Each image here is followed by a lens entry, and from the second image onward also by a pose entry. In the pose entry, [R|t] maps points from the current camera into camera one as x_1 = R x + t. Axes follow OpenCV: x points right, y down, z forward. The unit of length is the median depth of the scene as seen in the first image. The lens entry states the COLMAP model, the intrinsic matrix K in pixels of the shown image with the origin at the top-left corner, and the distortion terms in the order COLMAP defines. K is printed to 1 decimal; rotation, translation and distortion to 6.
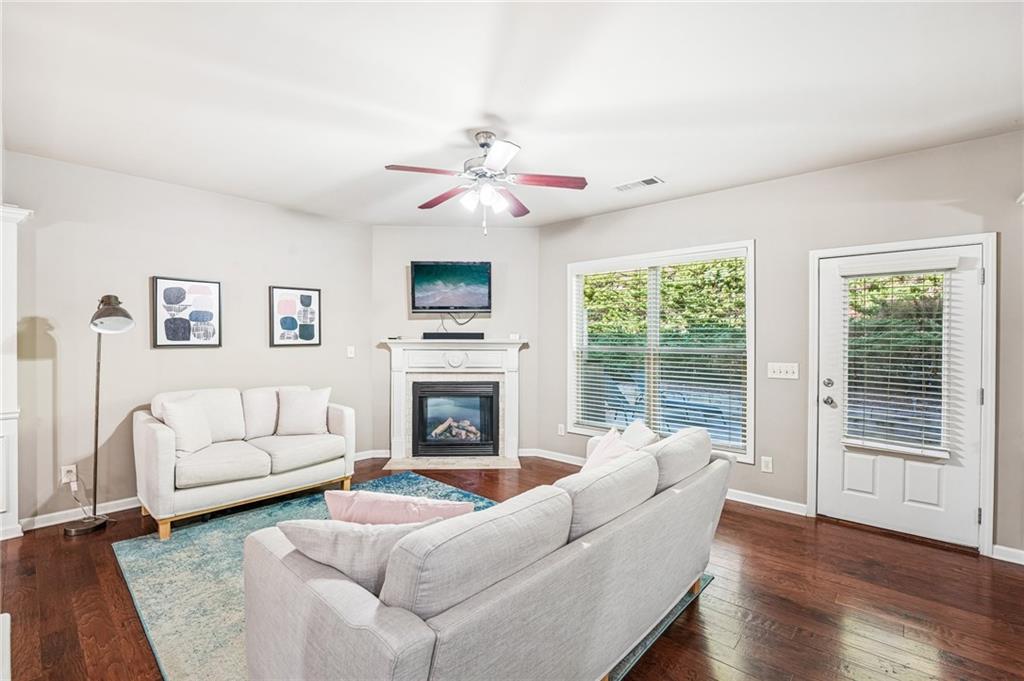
lens RADIAL K [[448.9, 0, 510.5], [0, 448.9, 341.5], [0, 0, 1]] dist [-0.018990, 0.001103]
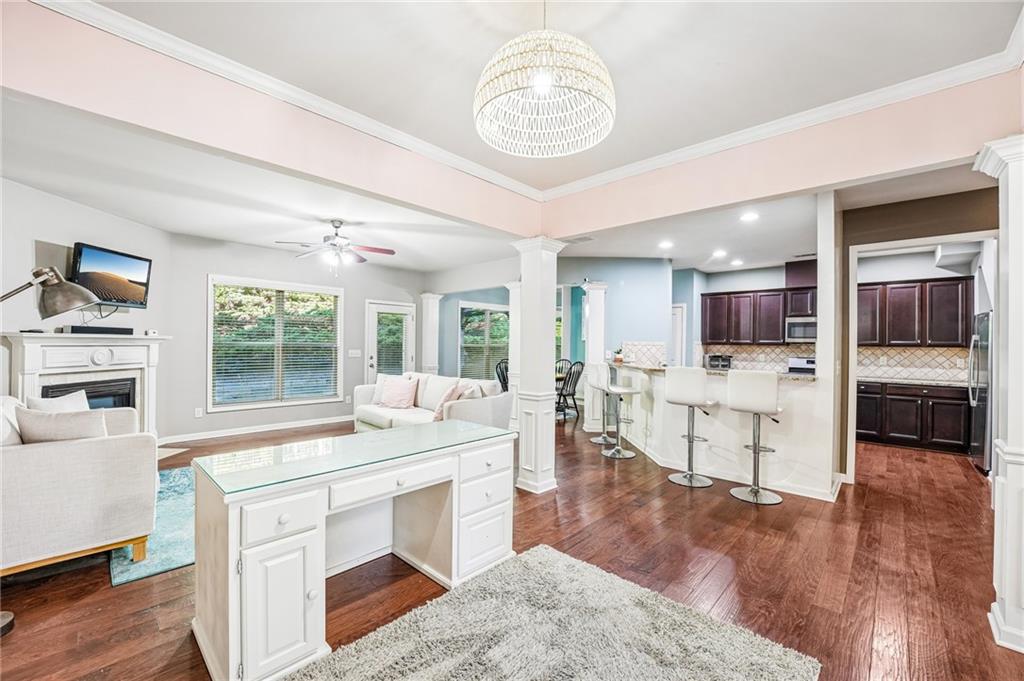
lens RADIAL K [[413.7, 0, 510.5], [0, 413.7, 342.1], [0, 0, 1]] dist [-0.030603, 0.003977]
pose [[0.026458, 0.001966, 0.999648, -1.087744], [-0.005016, 0.999986, -0.001834, 0.009676], [-0.999637, -0.004966, 0.026468, 0.176931]]
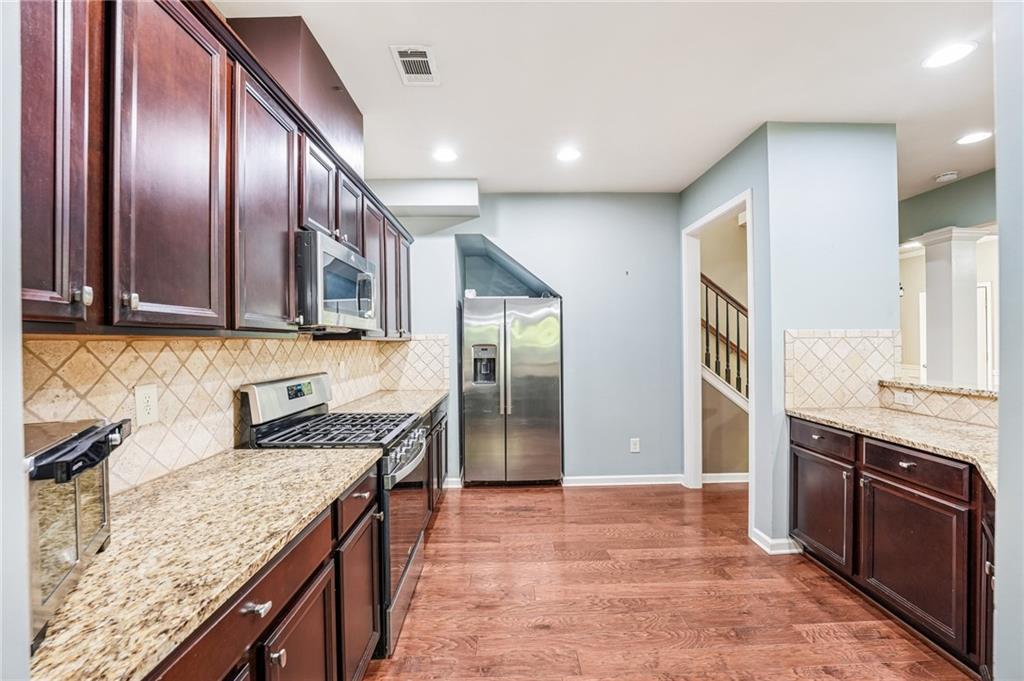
lens RADIAL K [[413.7, 0, 509.8], [0, 413.7, 343.4], [0, 0, 1]] dist [-0.030603, 0.003977]
pose [[-0.730609, 0.007332, -0.682757, 0.557971], [0.002508, 0.999964, 0.008055, 0.017131], [0.682792, 0.004173, -0.730601, -0.377800]]
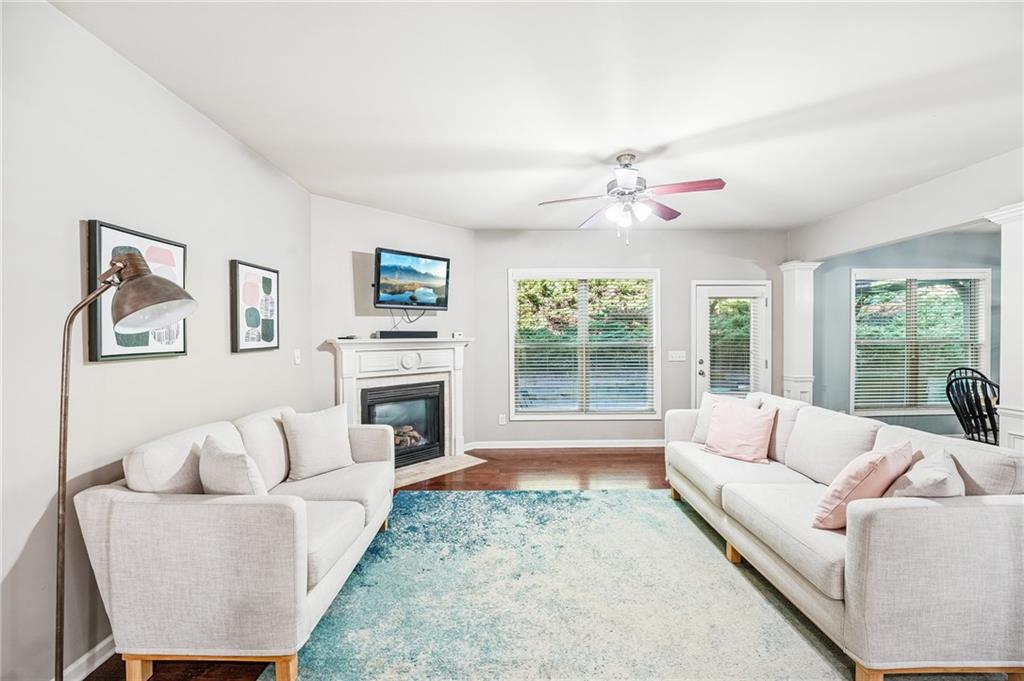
lens RADIAL K [[413.7, 0, 509.7], [0, 413.7, 341.1], [0, 0, 1]] dist [-0.030603, 0.003977]
pose [[0.734899, -0.016431, 0.677977, -0.644935], [0.012403, 0.999865, 0.010788, -0.006857], [-0.678063, 0.000481, 0.735004, 0.286448]]
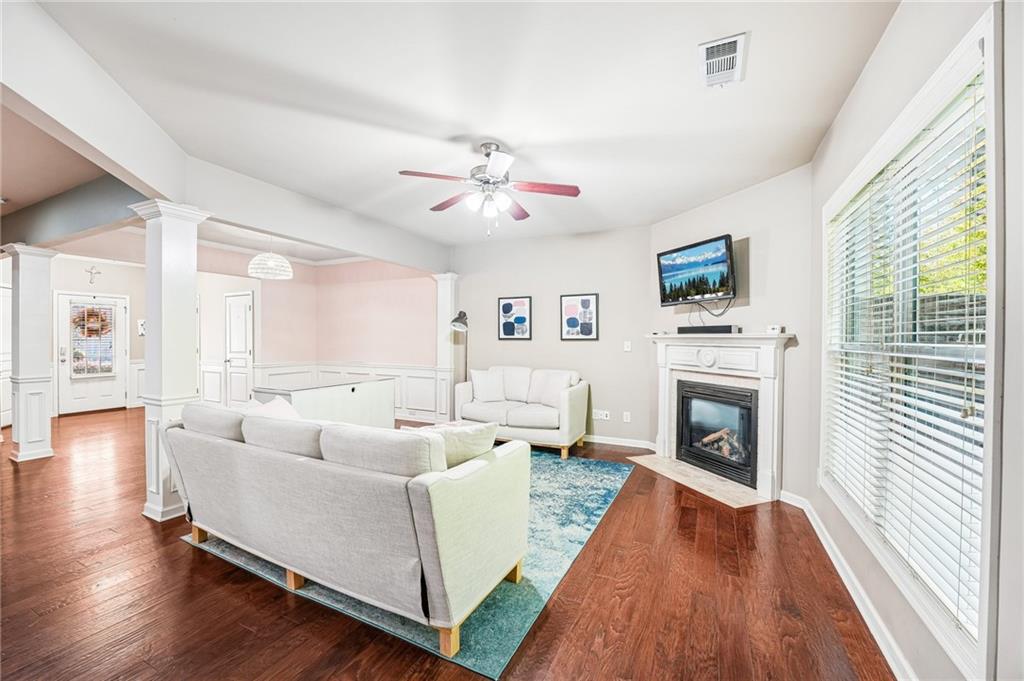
lens RADIAL K [[413.7, 0, 510.1], [0, 413.7, 341.1], [0, 0, 1]] dist [-0.030603, 0.003977]
pose [[0.278528, 0.003965, -0.960420, 0.618106], [-0.012204, 0.999925, 0.000589, 0.015250], [0.960351, 0.011557, 0.278556, 0.503406]]
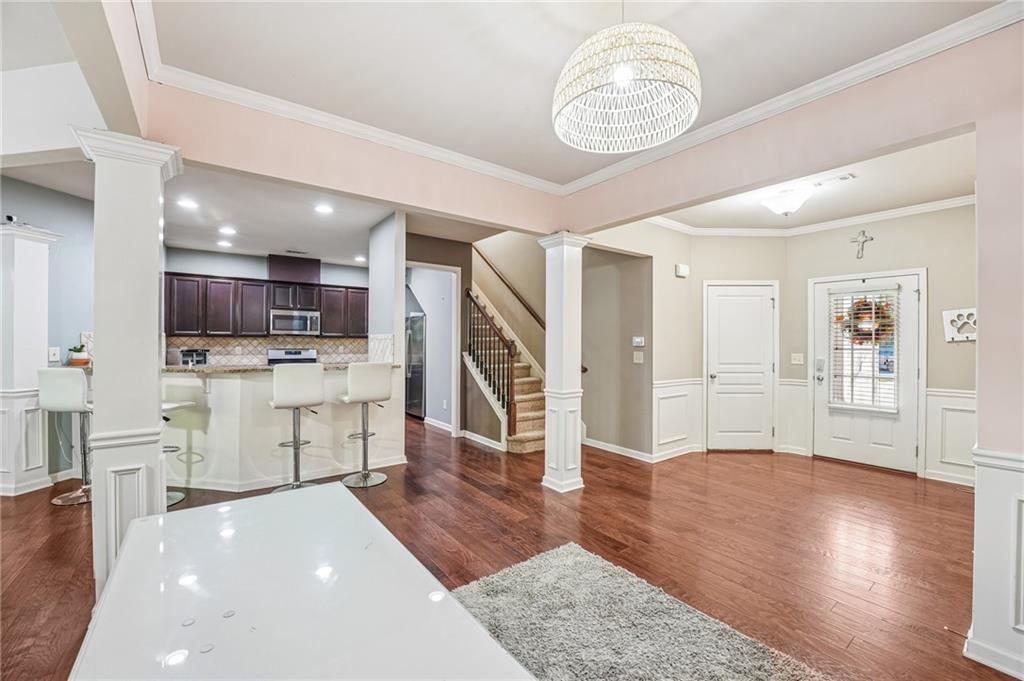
lens RADIAL K [[413.7, 0, 510.0], [0, 413.7, 341.2], [0, 0, 1]] dist [-0.030603, 0.003977]
pose [[-0.980722, -0.008890, 0.195206, -0.722337], [-0.007140, 0.999928, 0.009667, 0.007578], [-0.195277, 0.008086, -0.980715, 0.507209]]
